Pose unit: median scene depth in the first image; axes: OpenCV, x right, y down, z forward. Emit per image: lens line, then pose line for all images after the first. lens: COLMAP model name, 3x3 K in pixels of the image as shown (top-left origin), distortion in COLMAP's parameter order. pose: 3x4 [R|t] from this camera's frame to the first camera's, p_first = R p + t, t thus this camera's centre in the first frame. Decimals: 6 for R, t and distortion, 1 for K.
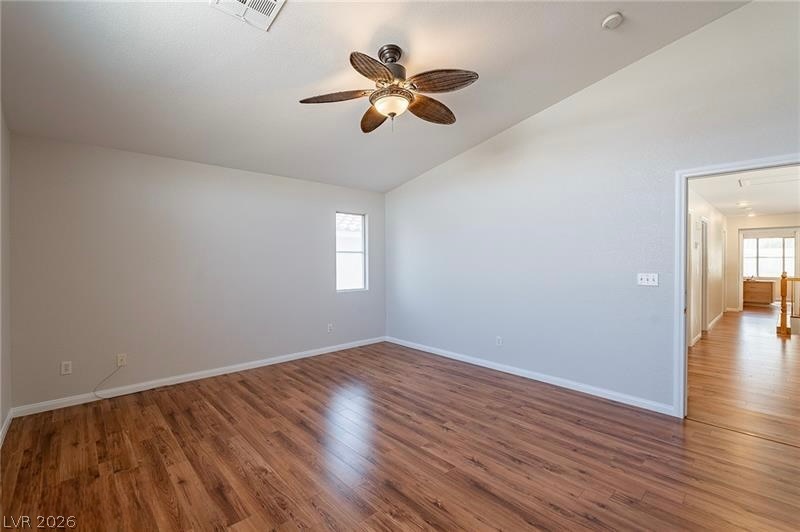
lens RADIAL K [[355.4, 0, 396.4], [0, 355.4, 264.3], [0, 0, 1]] dist [-0.003454, -0.000409]
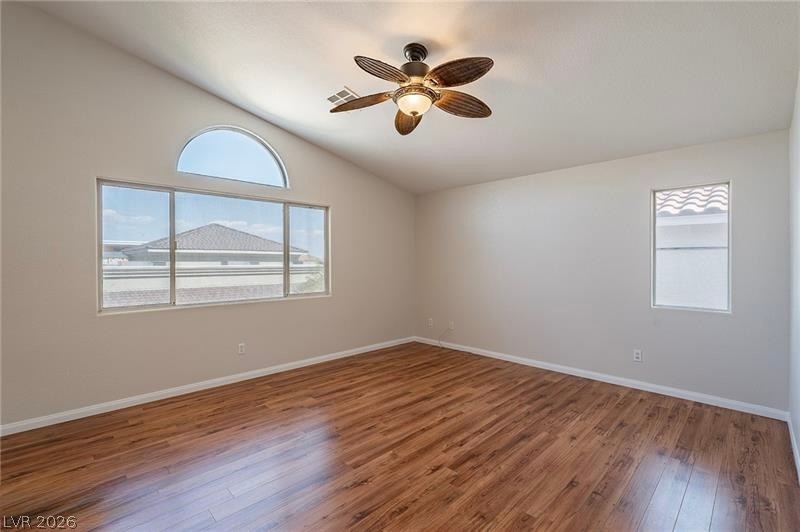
lens RADIAL K [[355.4, 0, 396.4], [0, 355.4, 264.3], [0, 0, 1]] dist [-0.003454, -0.000409]
pose [[0.032537, 0.008357, -0.999436, 0.833536], [-0.012918, 0.999885, 0.007940, -0.009546], [0.999387, 0.012652, 0.032641, 0.774702]]
